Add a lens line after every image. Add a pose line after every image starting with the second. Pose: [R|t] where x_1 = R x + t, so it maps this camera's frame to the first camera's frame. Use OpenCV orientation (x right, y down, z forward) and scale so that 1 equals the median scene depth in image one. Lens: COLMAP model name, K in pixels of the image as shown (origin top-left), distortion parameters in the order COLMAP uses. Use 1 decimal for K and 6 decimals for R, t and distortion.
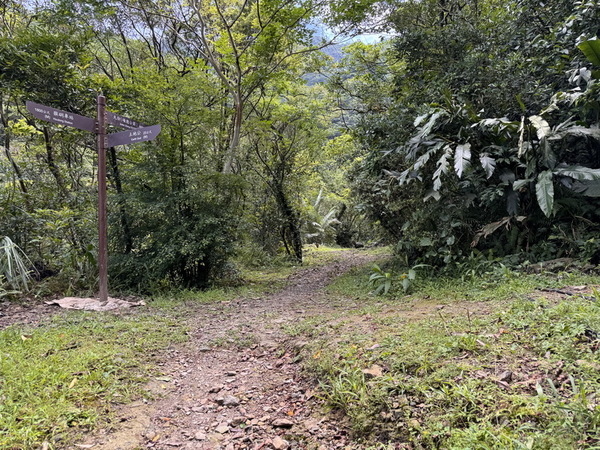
lens RADIAL K [[414.6, 0, 302.4], [0, 414.6, 223.3], [0, 0, 1]] dist [0.002464, 0.001542]
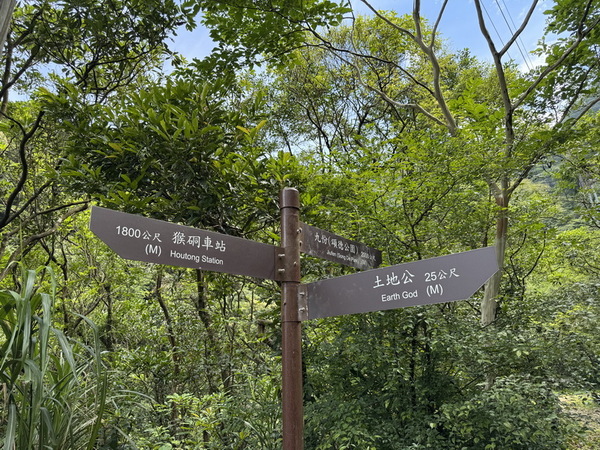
lens RADIAL K [[414.6, 0, 299.1], [0, 414.6, 224.8], [0, 0, 1]] dist [0.002464, 0.001542]
pose [[0.941238, -0.091643, -0.325072, -0.348773], [0.001402, 0.963536, -0.267575, -0.164198], [0.337740, 0.251396, 0.907046, 0.645173]]
